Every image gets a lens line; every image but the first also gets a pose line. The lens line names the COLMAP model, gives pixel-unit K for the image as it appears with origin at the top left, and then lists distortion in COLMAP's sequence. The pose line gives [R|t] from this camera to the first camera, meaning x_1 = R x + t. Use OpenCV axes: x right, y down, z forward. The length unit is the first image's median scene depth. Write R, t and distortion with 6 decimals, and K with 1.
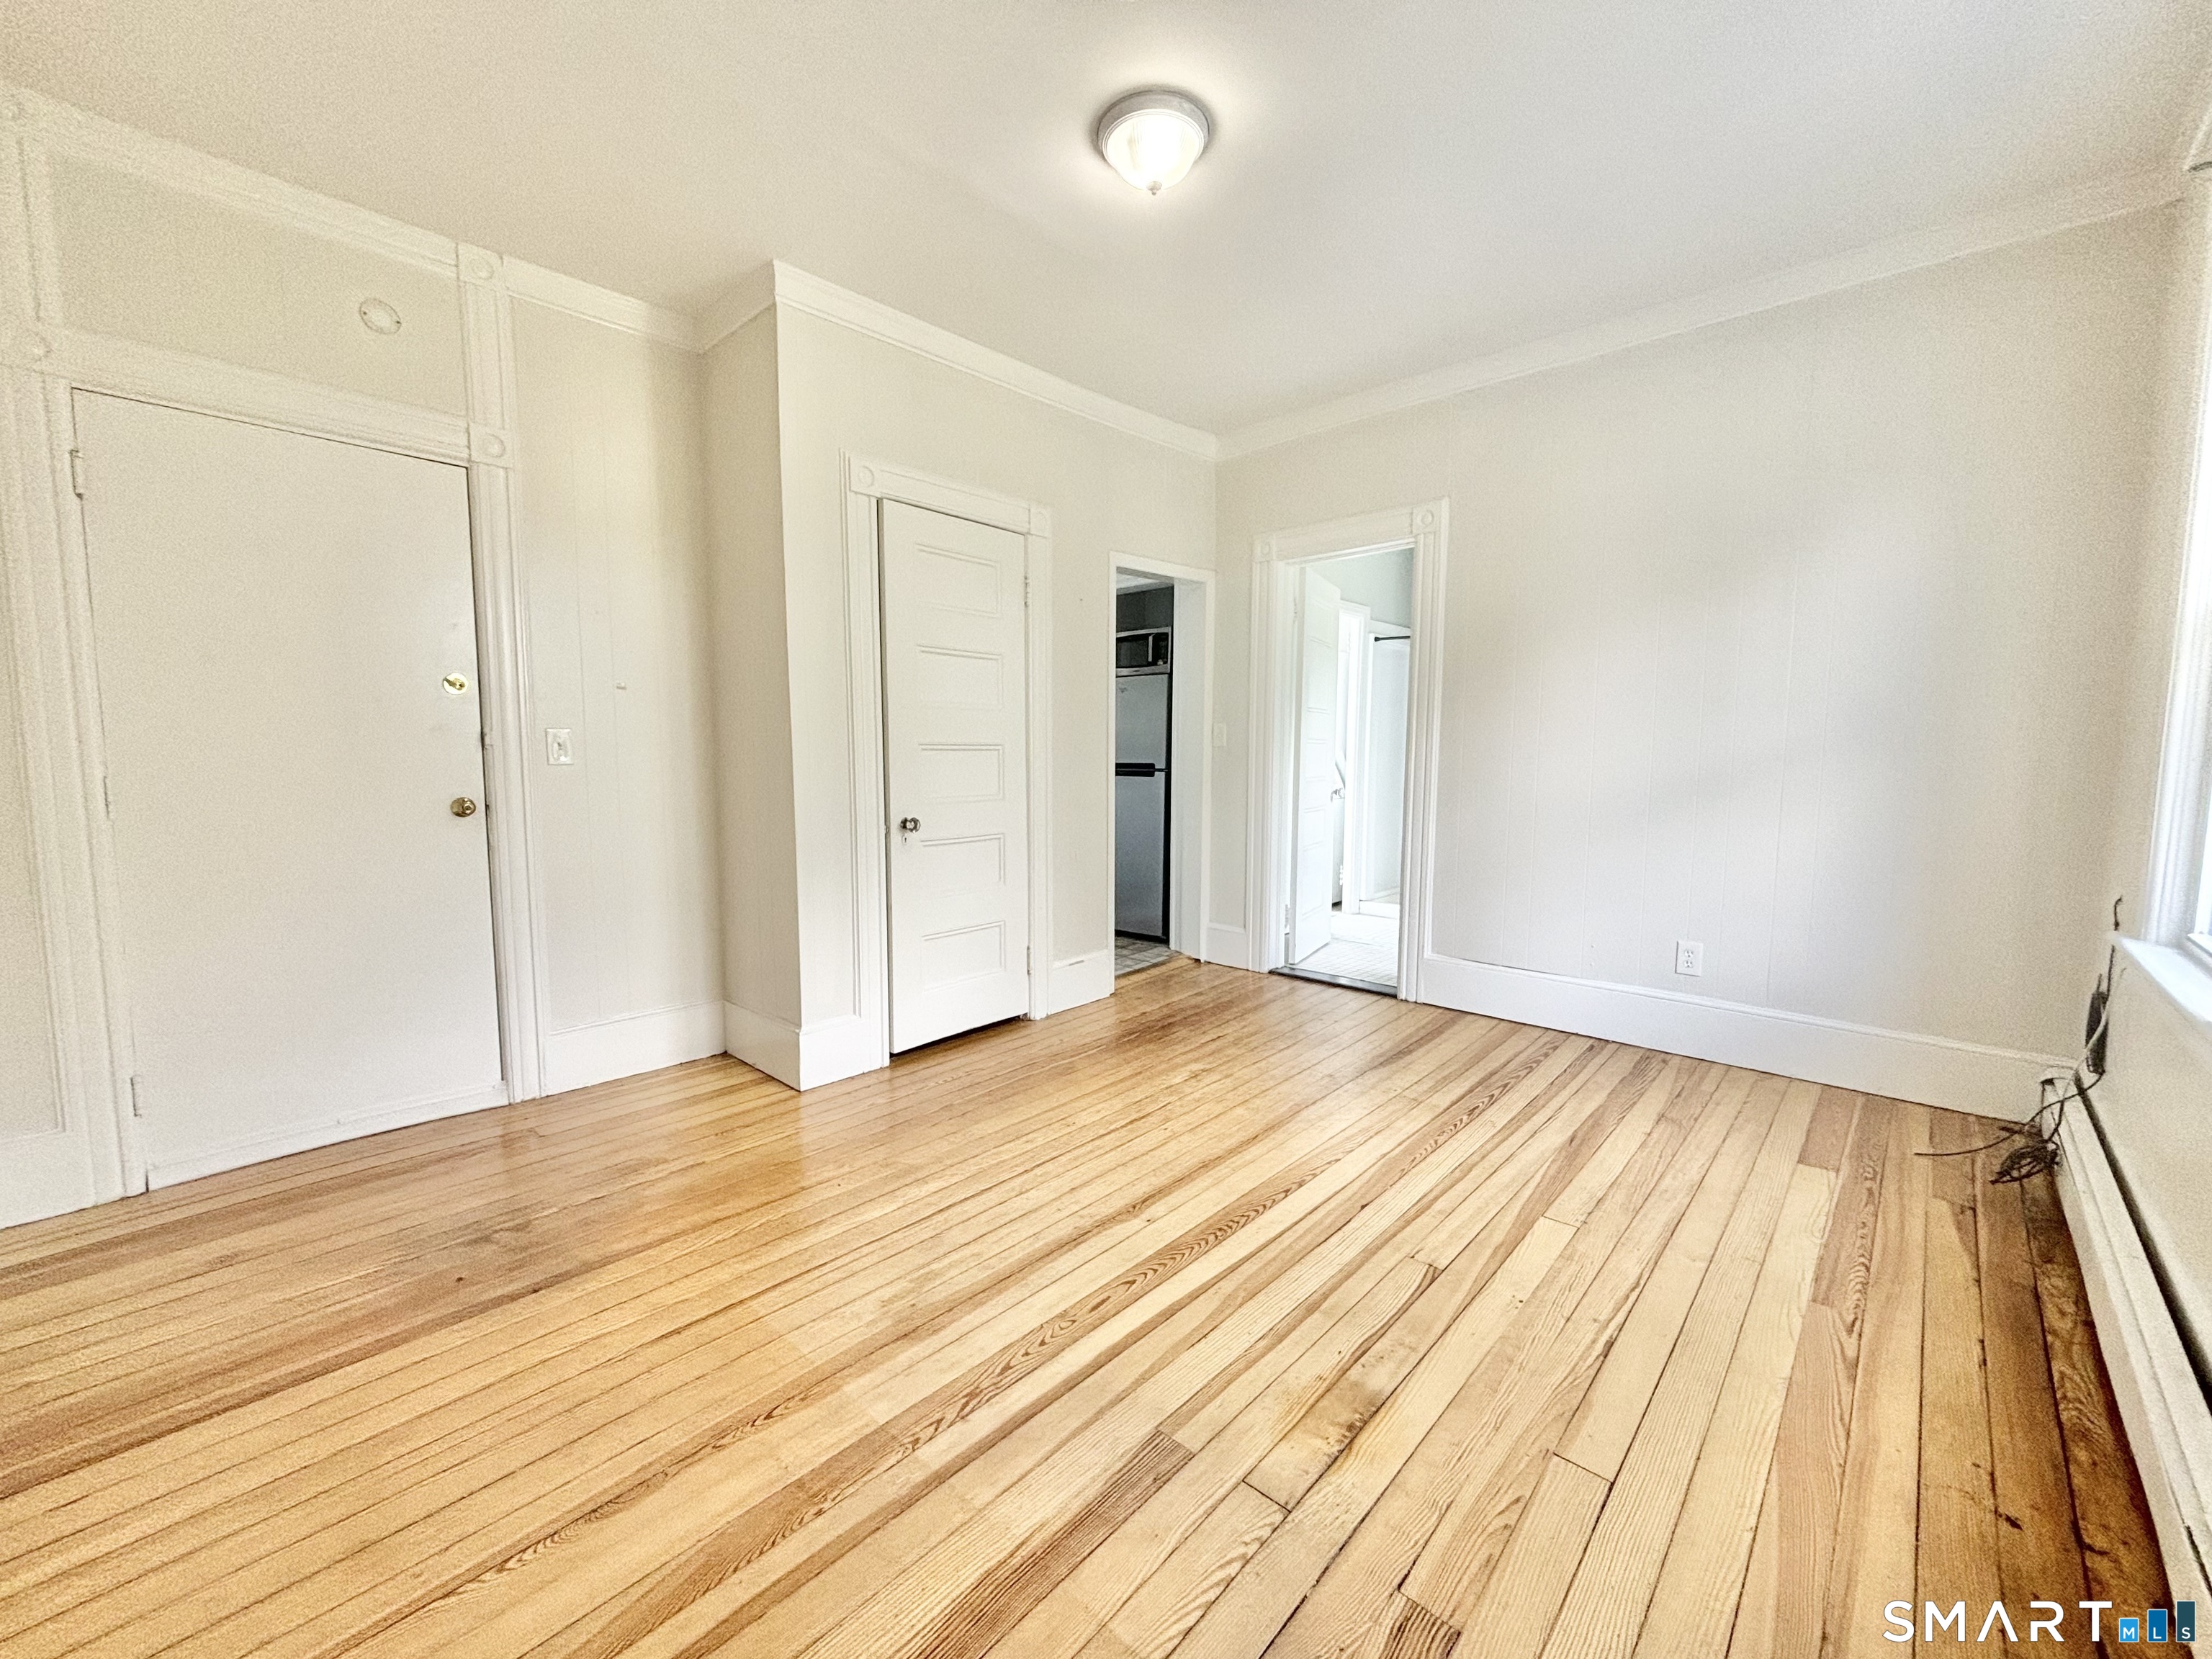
lens RADIAL K [[895.2, 0, 1105.3], [0, 895.2, 831.7], [0, 0, 1]] dist [-0.001793, -0.000060]
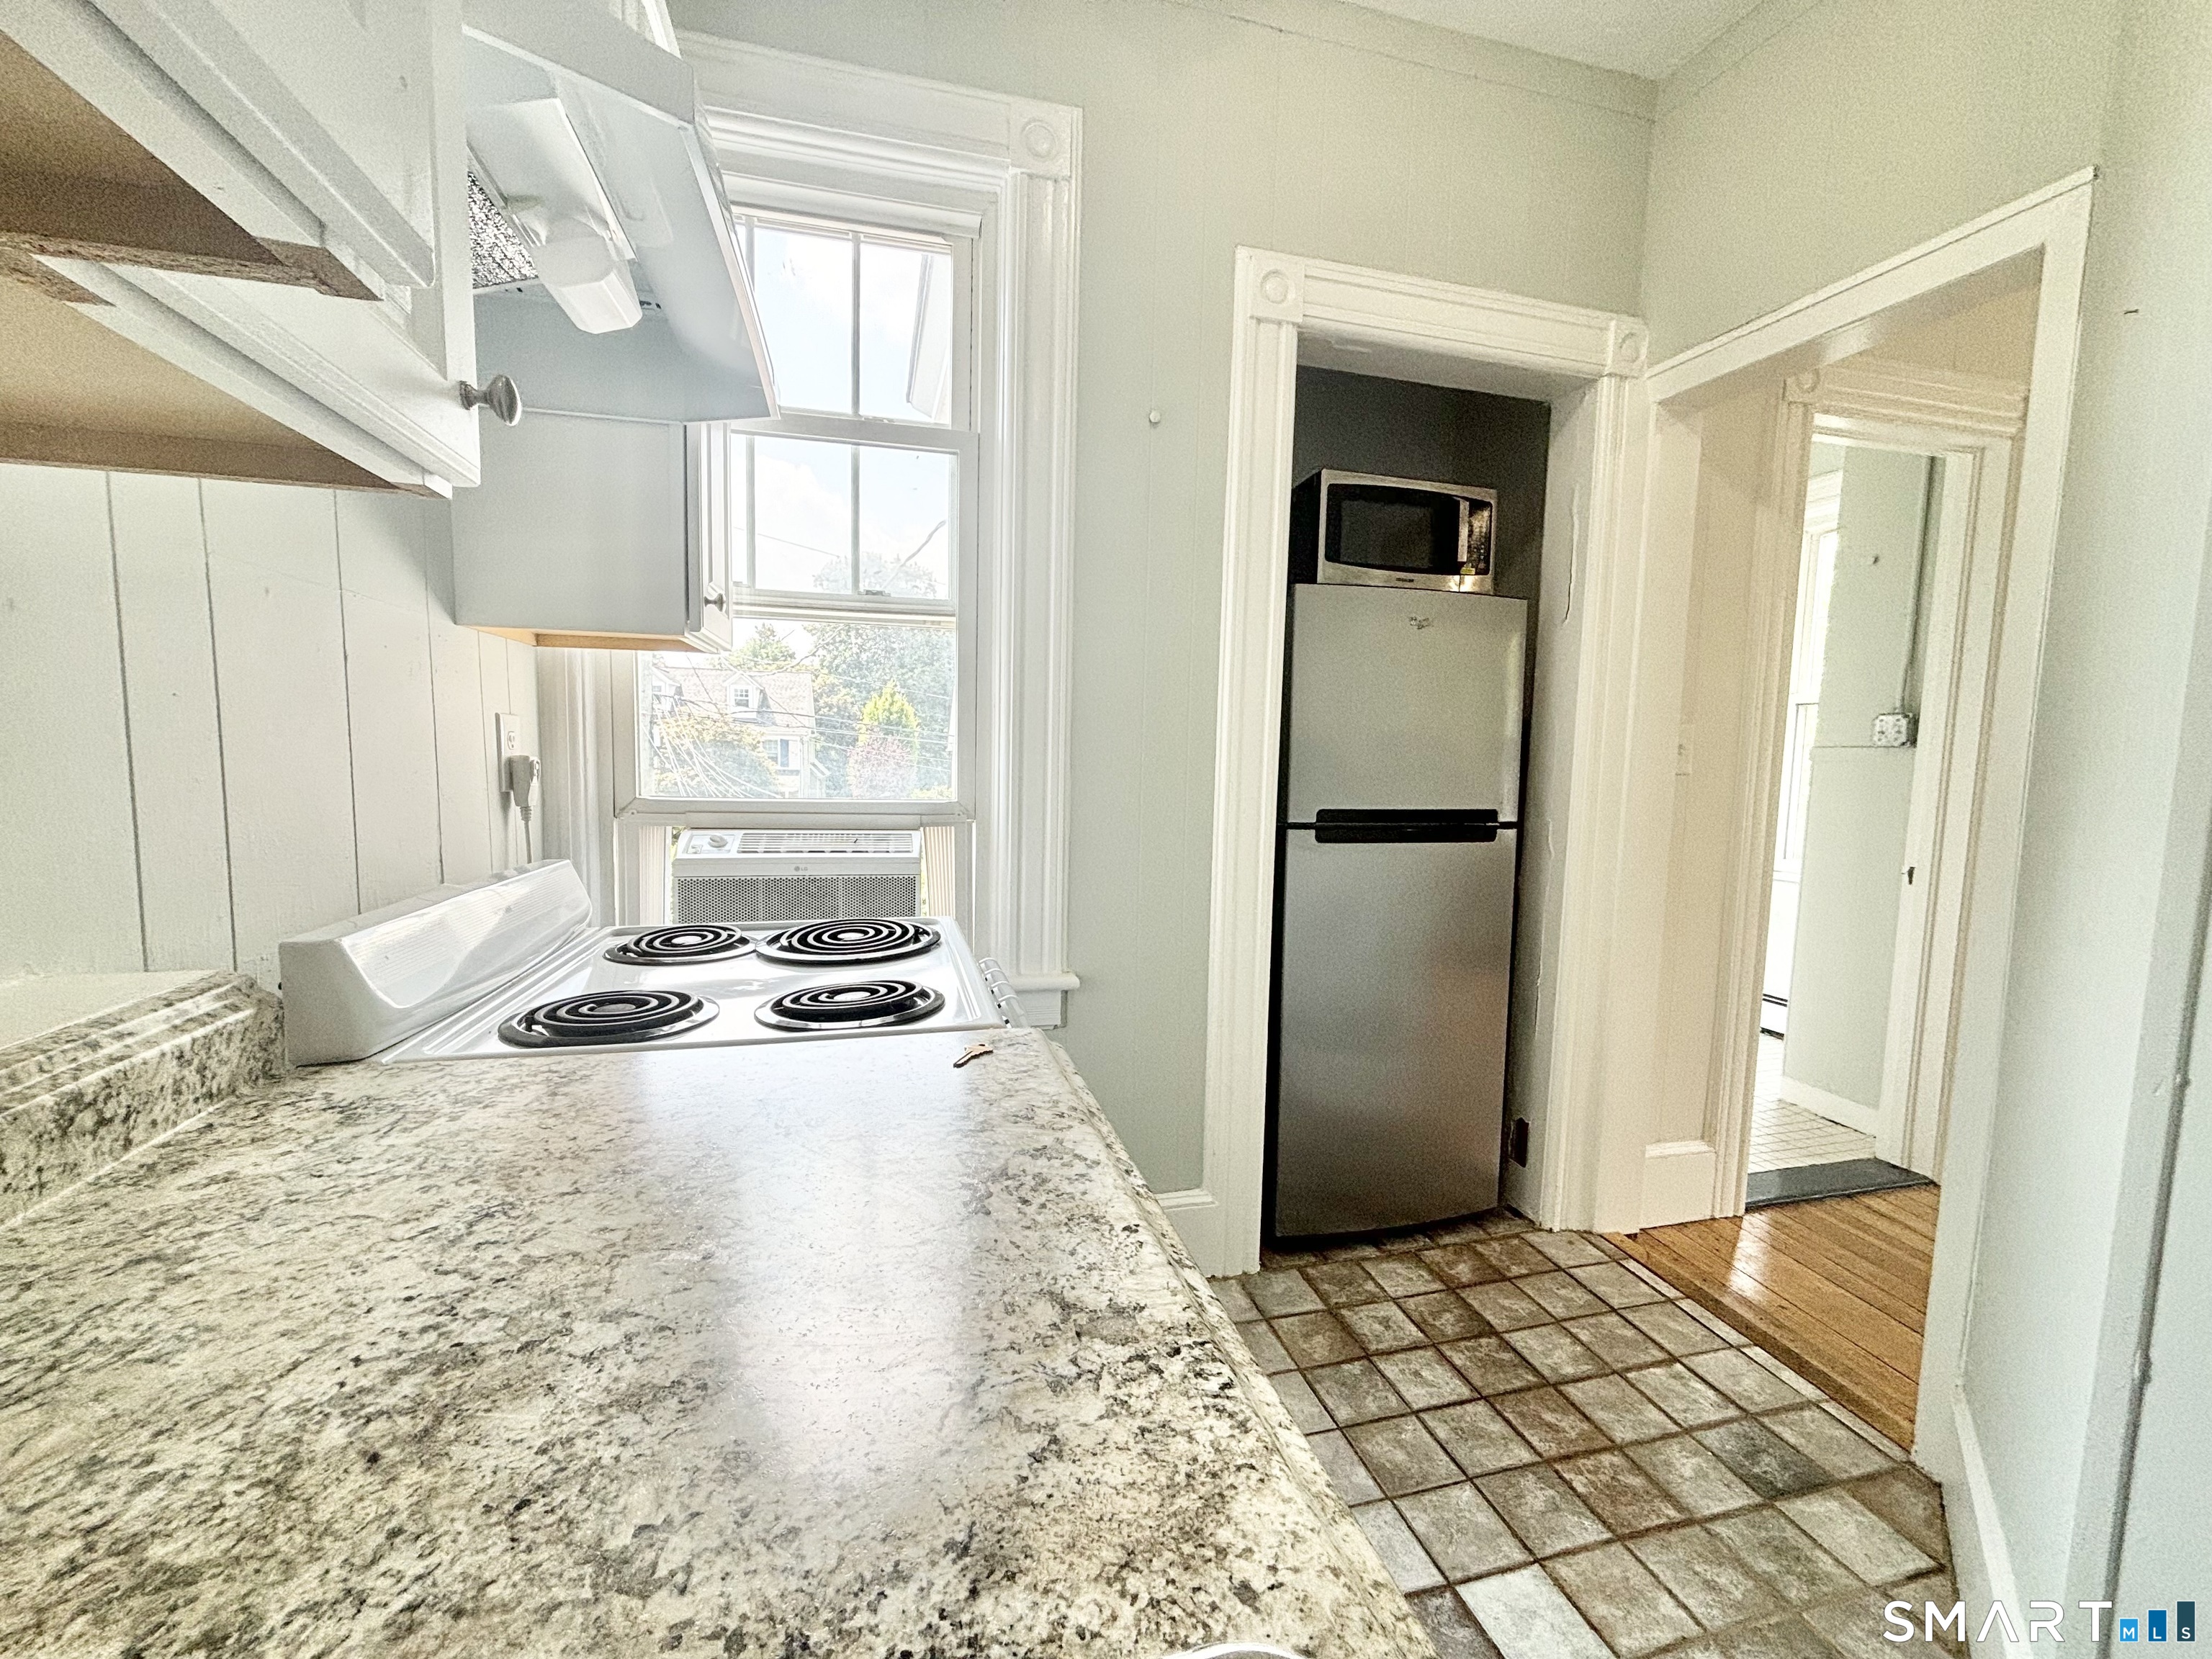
lens RADIAL K [[895.2, 0, 1107.0], [0, 895.2, 829.8], [0, 0, 1]] dist [-0.001793, -0.000060]
pose [[0.540542, -0.063217, 0.838939, -0.388783], [0.057752, 0.997609, 0.037963, -0.092809], [-0.839333, 0.027930, 0.542900, 0.925533]]
